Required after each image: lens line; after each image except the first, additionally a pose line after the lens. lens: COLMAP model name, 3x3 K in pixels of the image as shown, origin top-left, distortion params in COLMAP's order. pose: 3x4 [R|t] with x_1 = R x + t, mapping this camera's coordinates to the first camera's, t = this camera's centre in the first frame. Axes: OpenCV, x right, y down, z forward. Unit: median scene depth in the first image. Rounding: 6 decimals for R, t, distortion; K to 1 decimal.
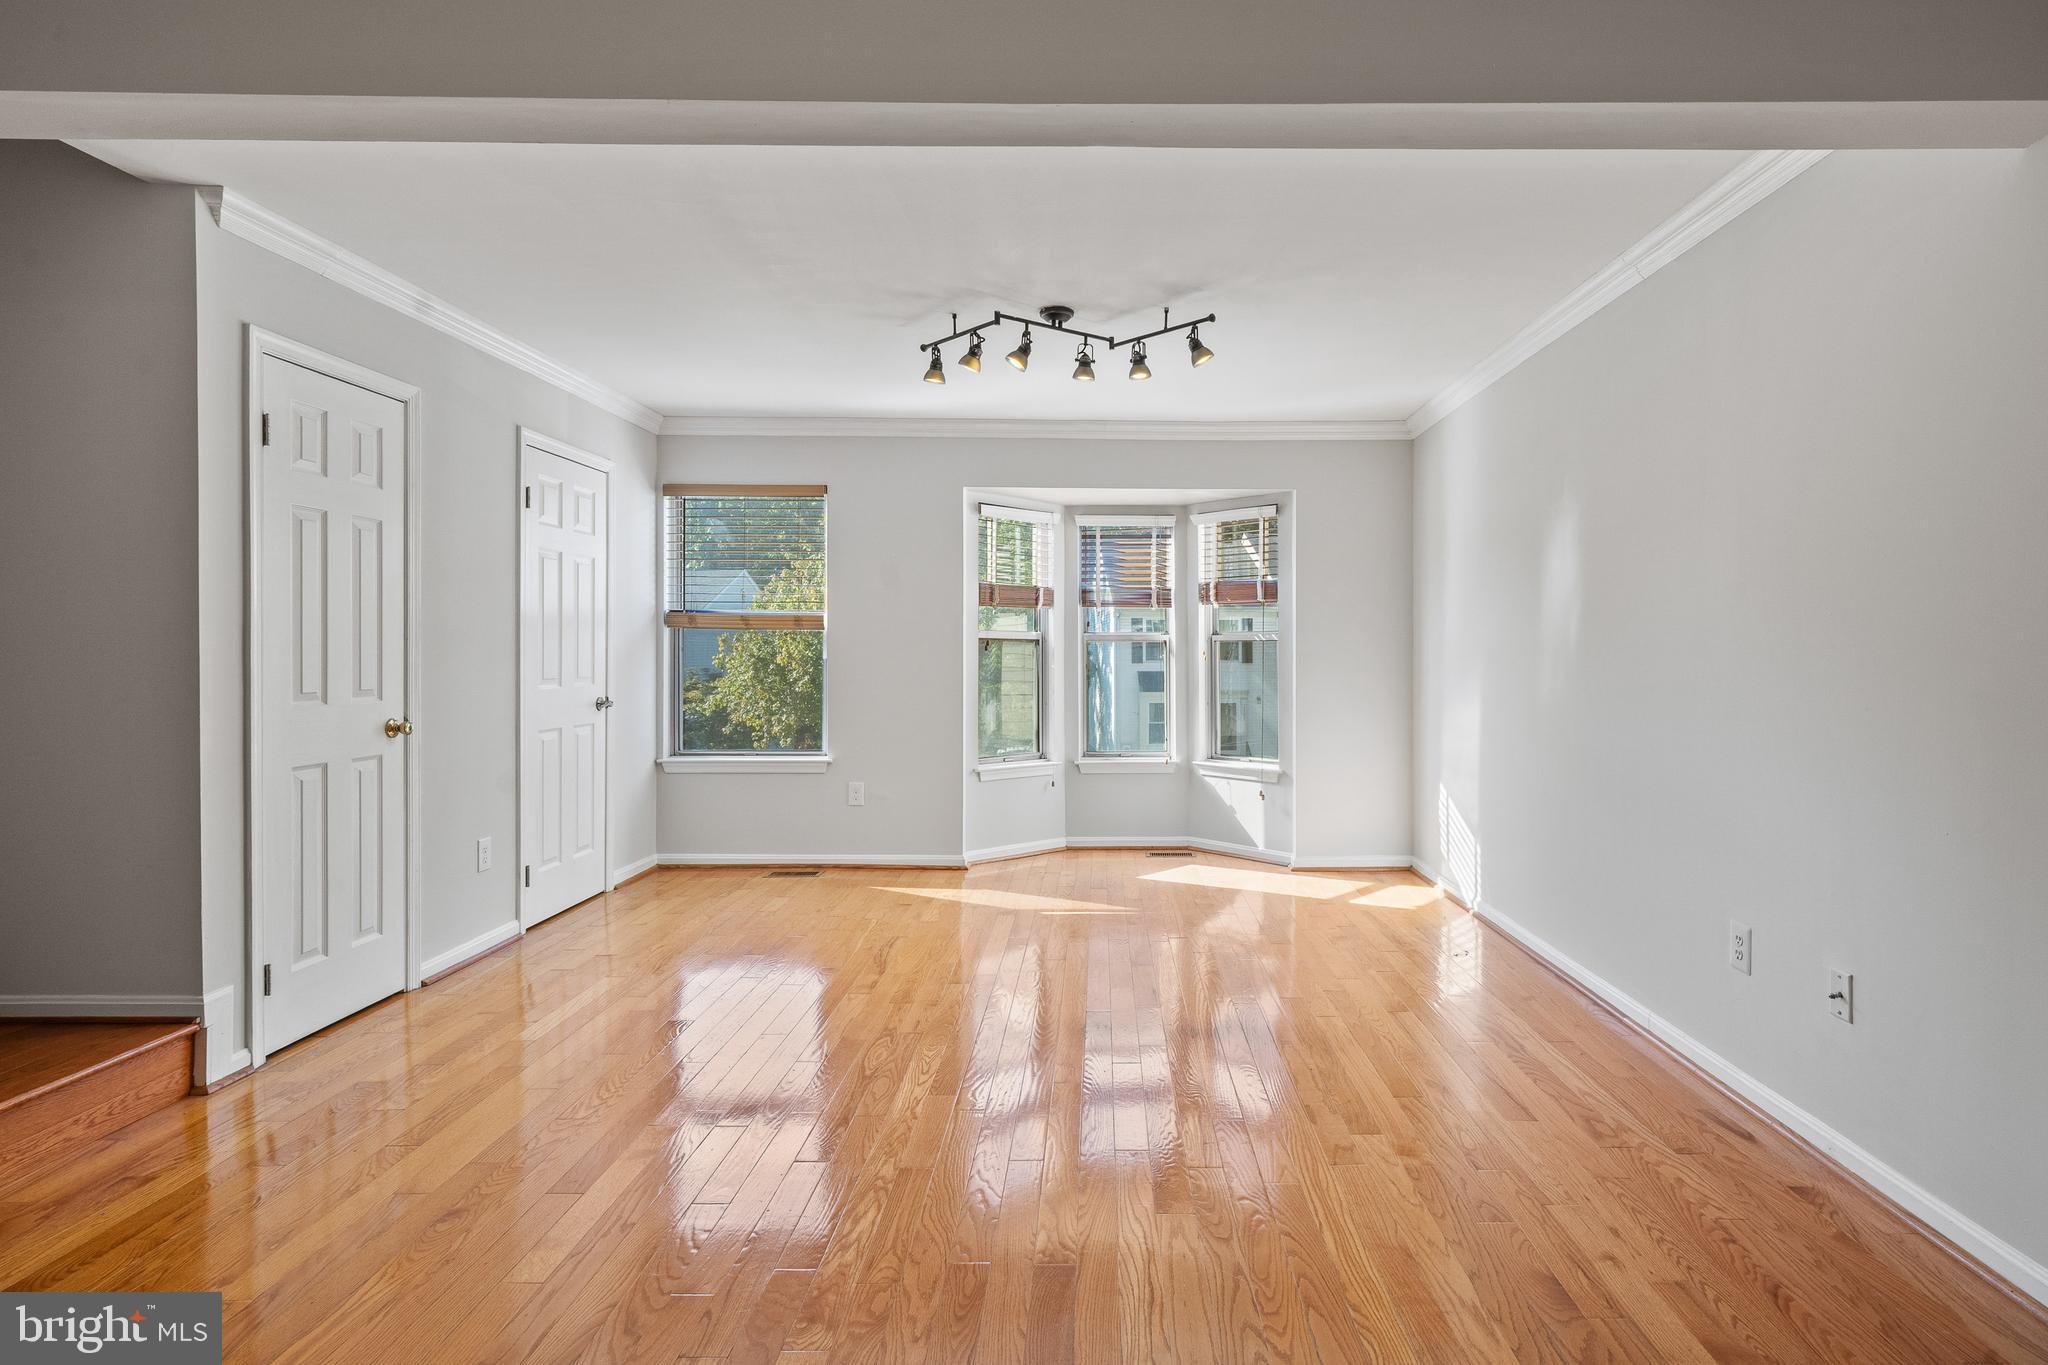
lens RADIAL K [[1047.0, 0, 1104.0], [0, 1047.0, 653.0], [0, 0, 1]] dist [0.000953, 0.000935]
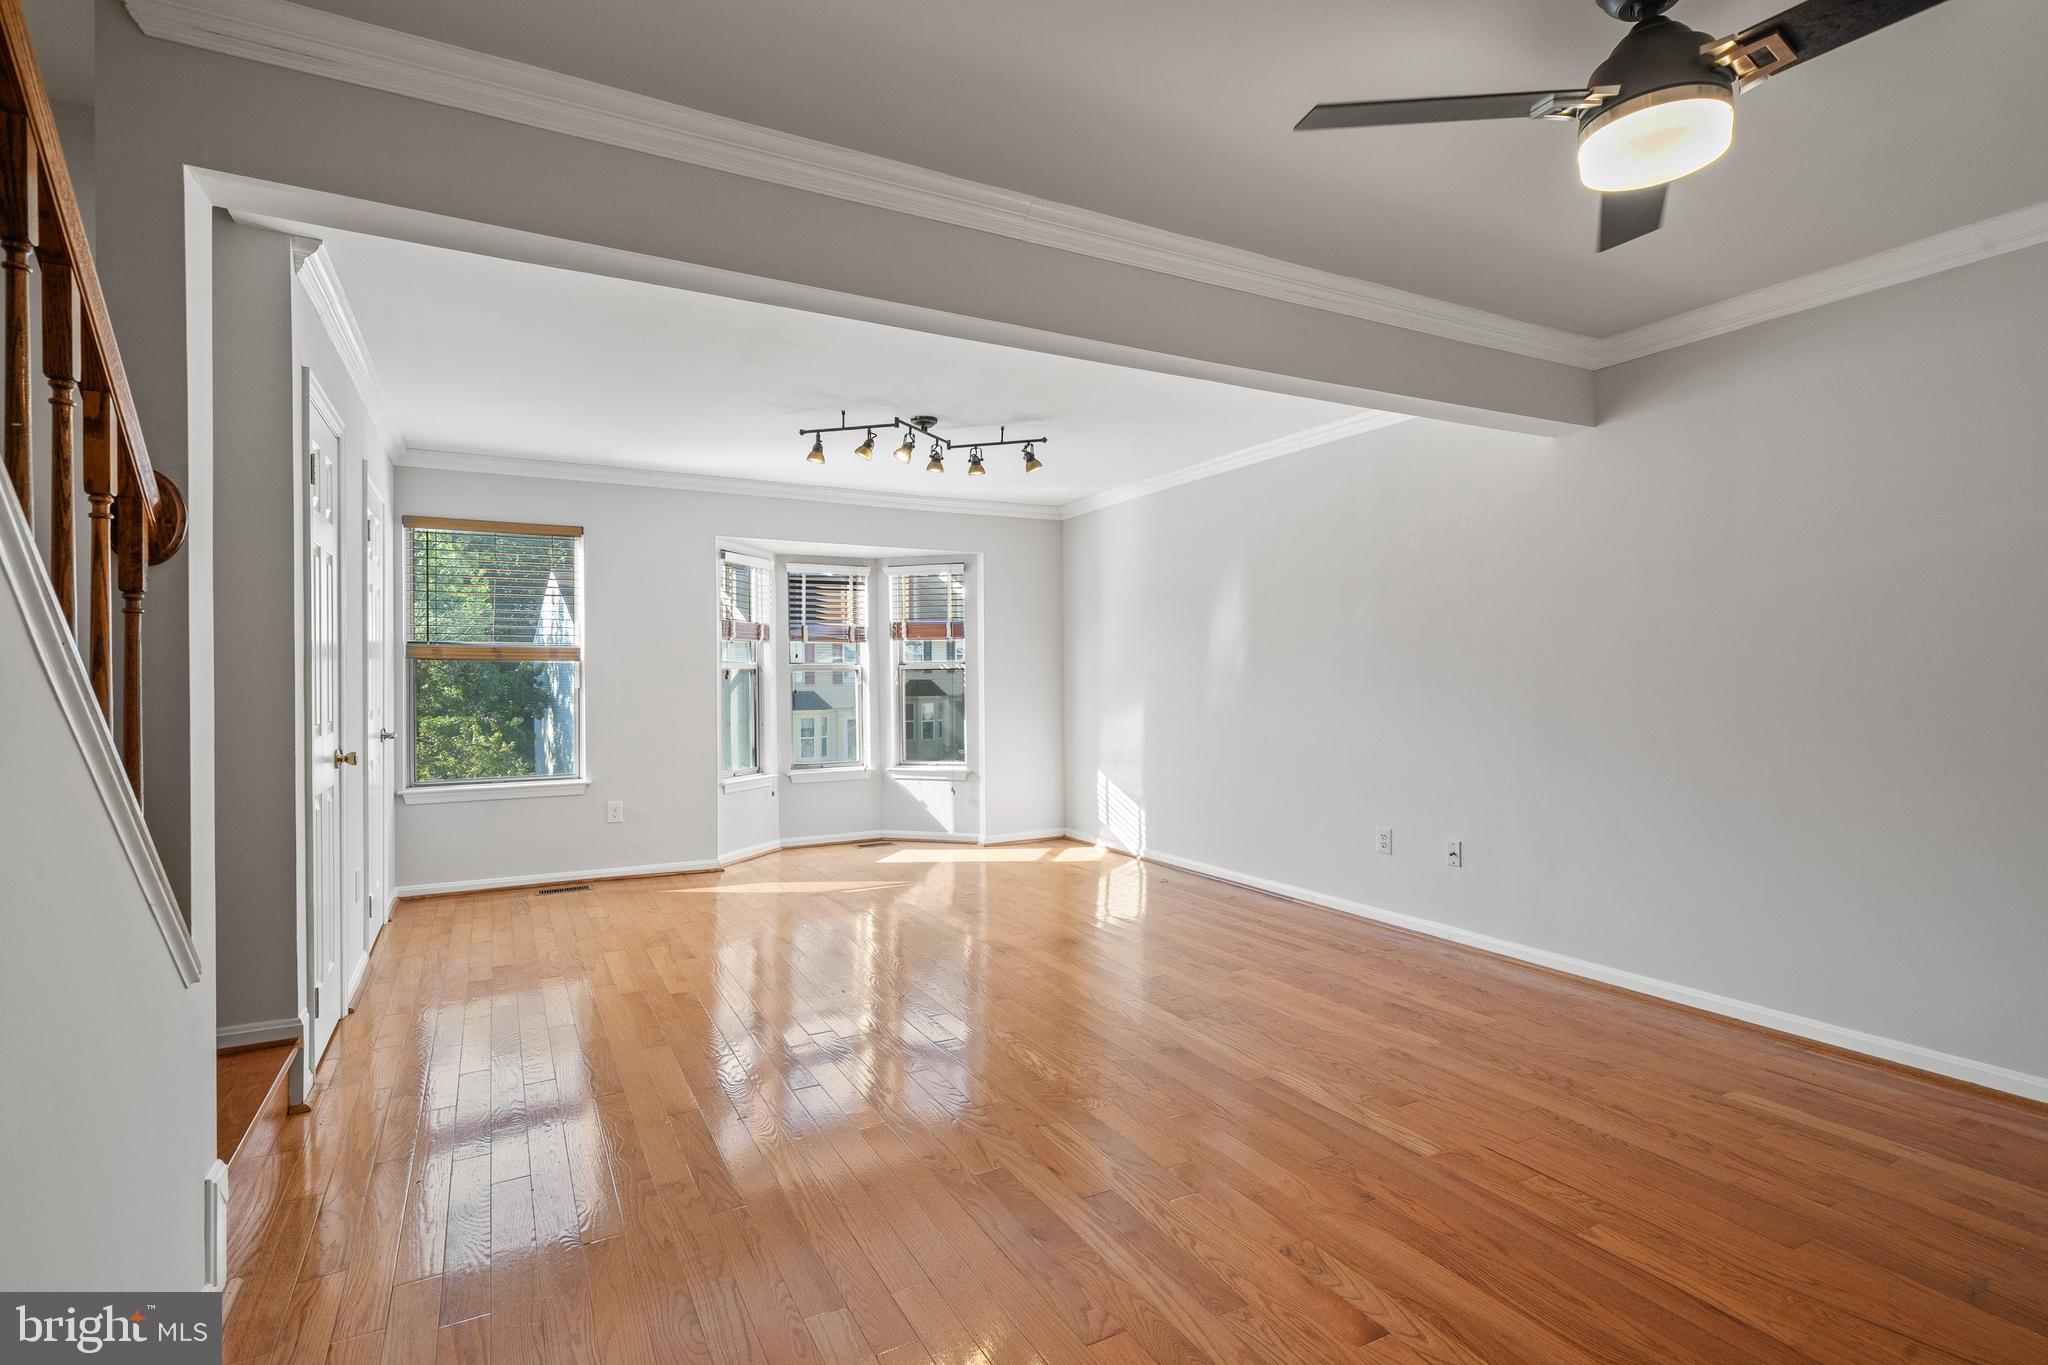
lens RADIAL K [[960.4, 0, 1016.8], [0, 960.4, 669.8], [0, 0, 1]] dist [0.007376, -0.001417]
pose [[0.892886, -0.004958, 0.450255, -0.321838], [0.010197, 0.999906, -0.009212, 0.000484], [-0.450167, 0.012817, 0.892853, -0.083900]]
